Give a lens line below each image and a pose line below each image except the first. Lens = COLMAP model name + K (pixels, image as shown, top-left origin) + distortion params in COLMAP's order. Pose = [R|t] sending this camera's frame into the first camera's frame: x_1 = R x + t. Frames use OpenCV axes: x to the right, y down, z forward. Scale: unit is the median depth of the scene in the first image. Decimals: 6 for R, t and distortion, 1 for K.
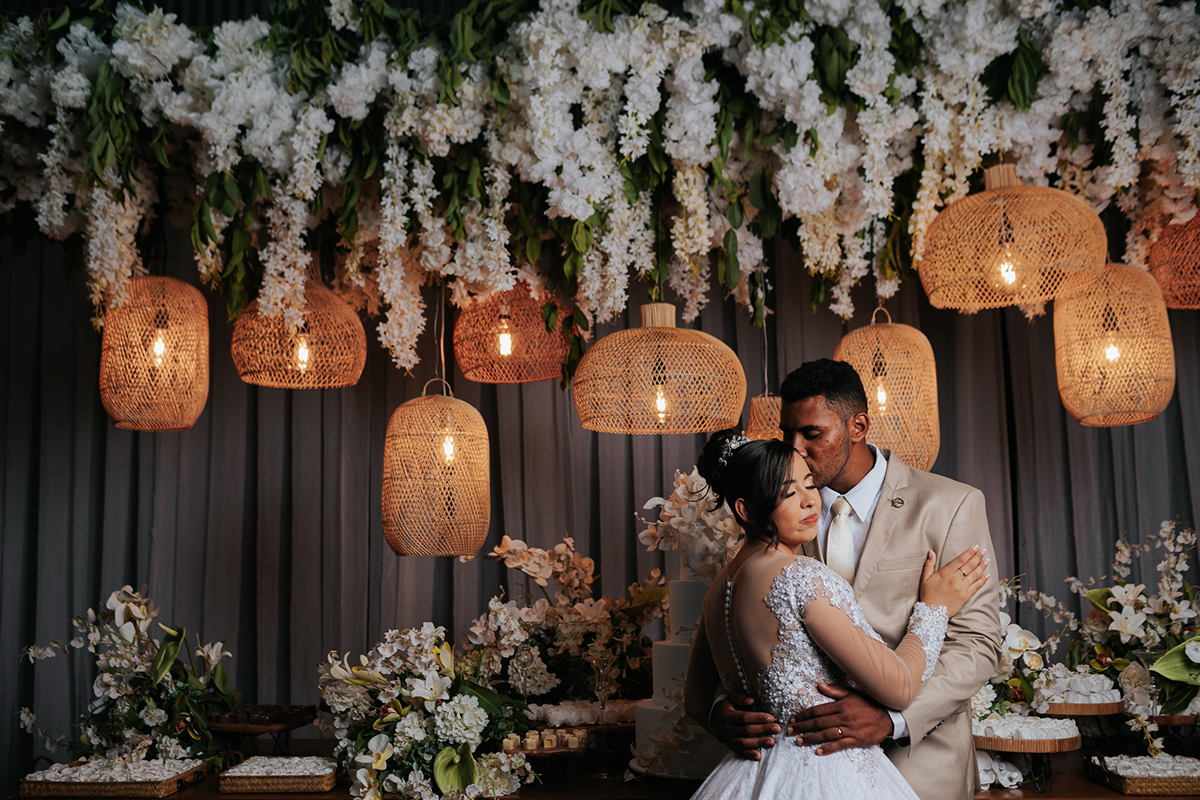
lens RADIAL K [[1196.1, 0, 587.7], [0, 1196.1, 412.0], [0, 0, 1]] dist [0.003730, 0.000217]
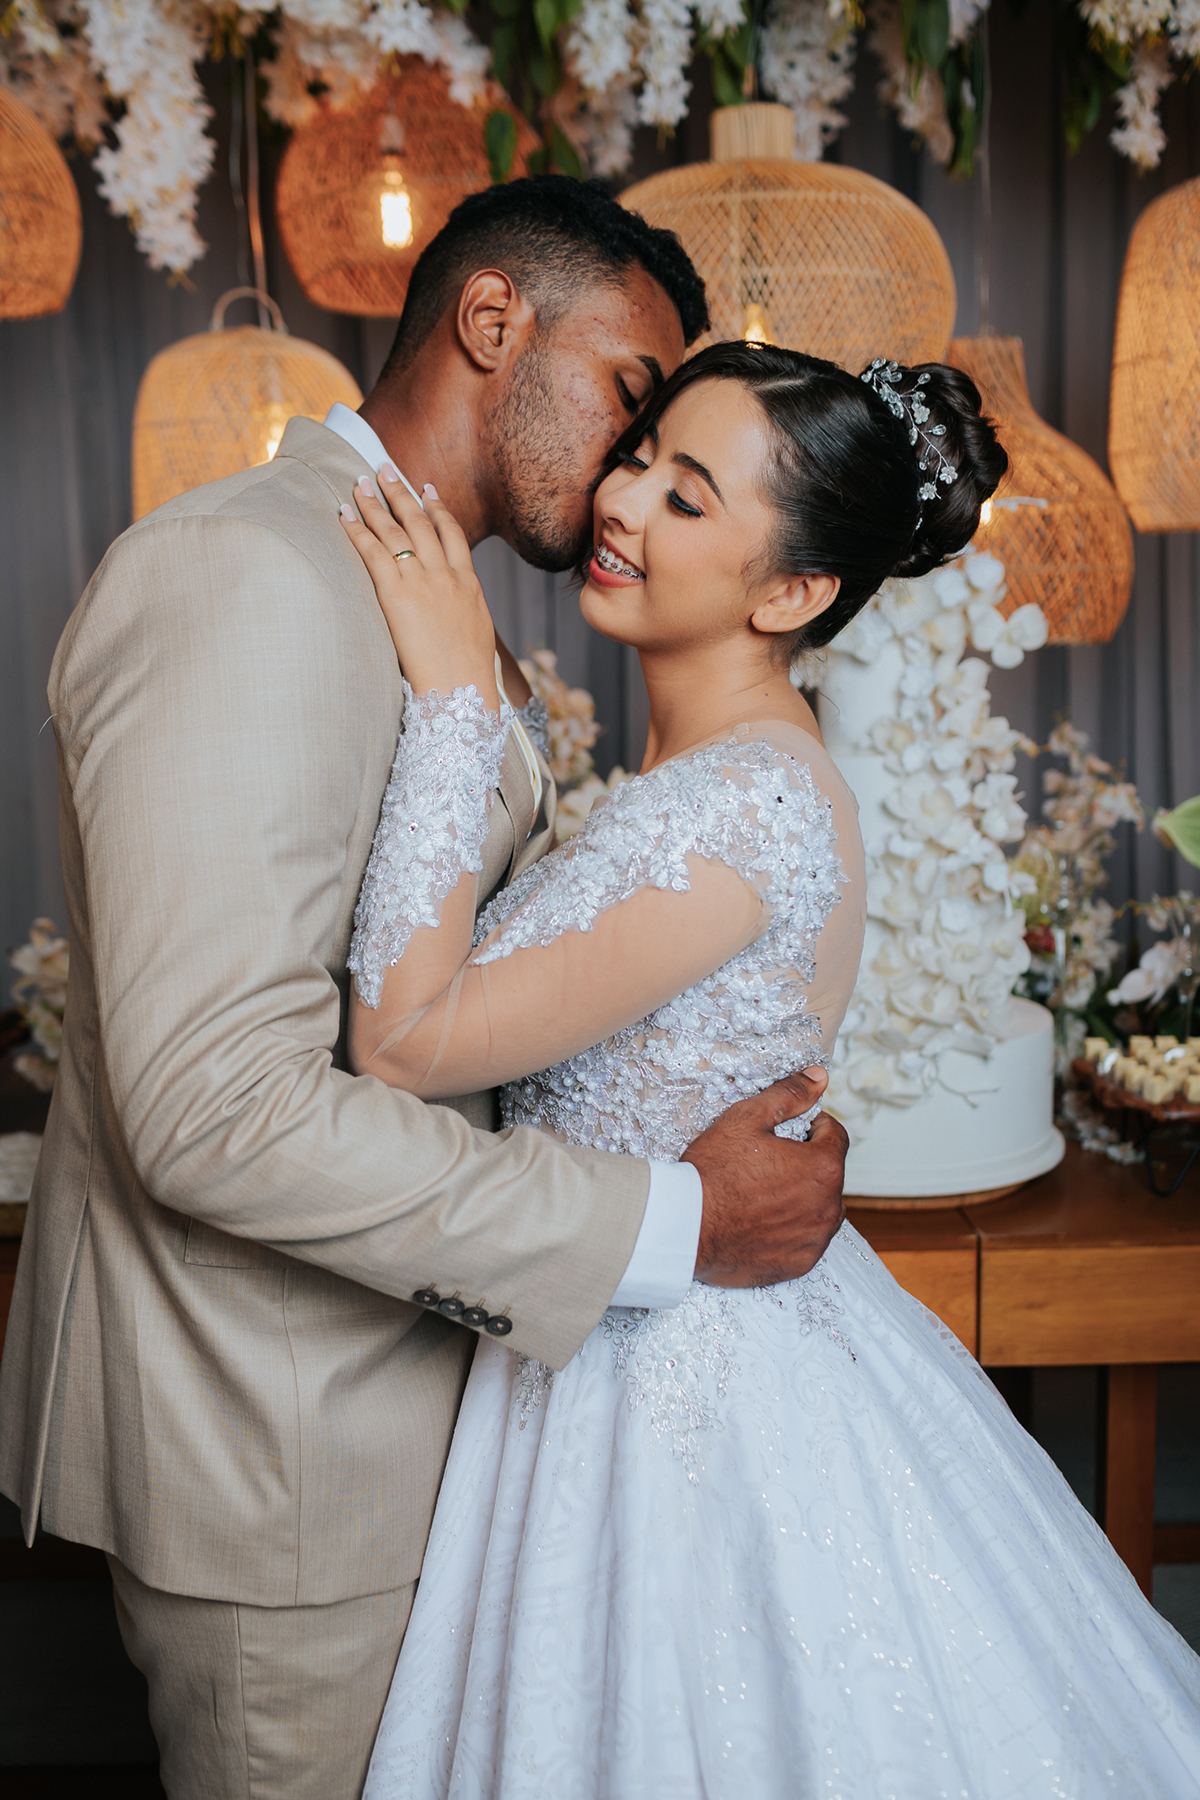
lens RADIAL K [[1749.0, 0, 602.4], [0, 1749.0, 917.6], [0, 0, 1]] dist [0.001669, 0.002965]
pose [[0.997689, -0.017932, 0.065530, -0.044407], [-0.000305, 0.963347, 0.268259, 0.022131], [-0.067939, -0.267660, 0.961115, 0.332375]]
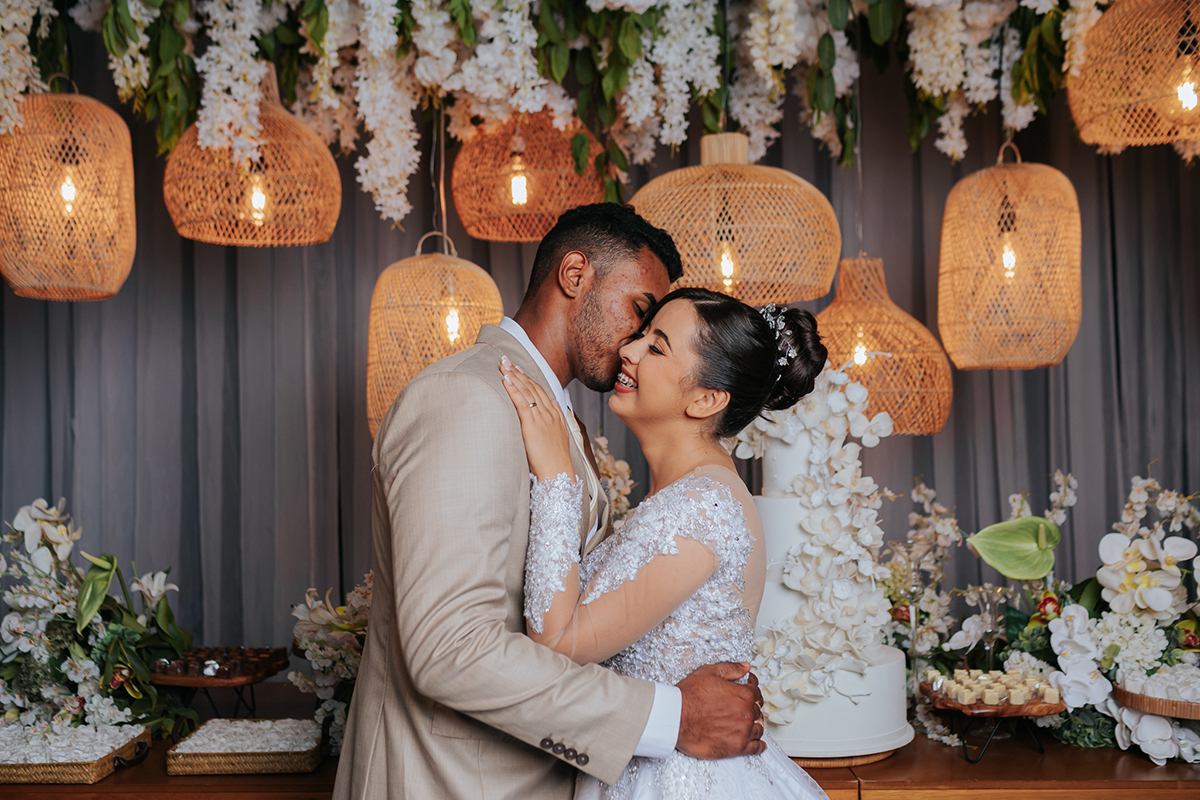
lens RADIAL K [[1257.2, 0, 582.4], [0, 1257.2, 438.4], [0, 0, 1]] dist [0.000756, -0.000734]
pose [[0.999574, 0.000131, 0.029199, -0.058106], [-0.003613, 0.992860, 0.119227, 0.007000], [-0.028975, -0.119282, 0.992438, 0.190653]]
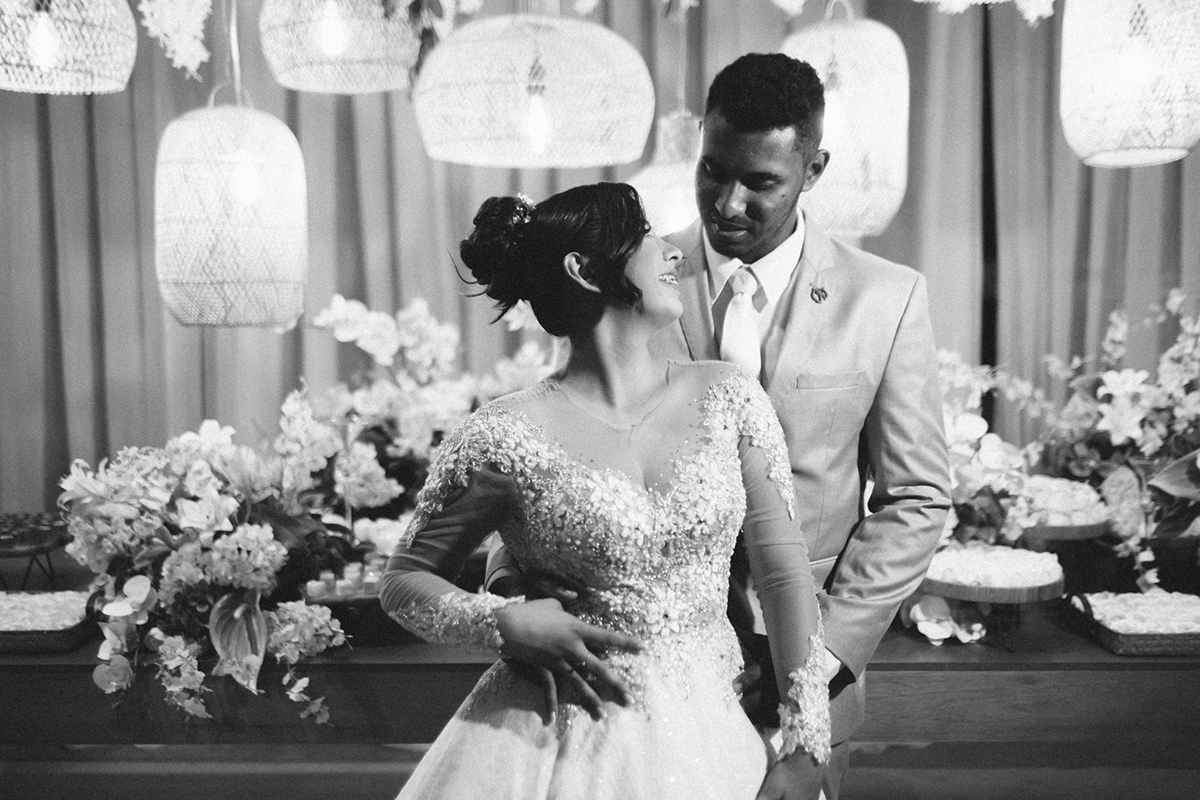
lens RADIAL K [[1212.6, 0, 600.0], [0, 1212.6, 400.0], [0, 0, 1]] dist [0.001649, -0.000153]
pose [[0.997742, 0.005616, 0.066926, 0.052108], [-0.019825, 0.976721, 0.213595, -0.001569], [-0.064169, -0.214440, 0.974627, 0.241885]]
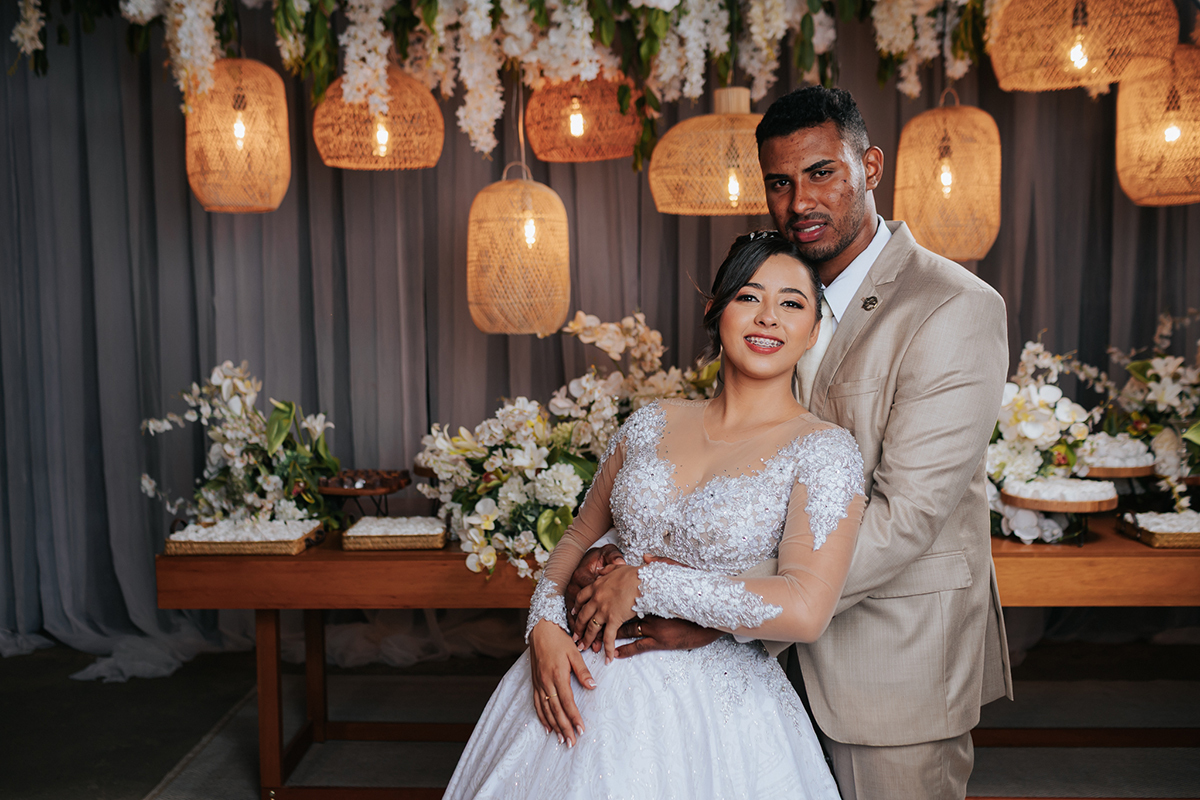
lens RADIAL K [[1245.3, 0, 590.6], [0, 1245.3, 404.8], [0, 0, 1]] dist [0.002315, 0.010373]
pose [[0.999980, -0.004752, 0.004109, -0.070614], [0.003812, 0.978897, 0.204318, -0.044718], [-0.004993, -0.204299, 0.978896, -0.098010]]
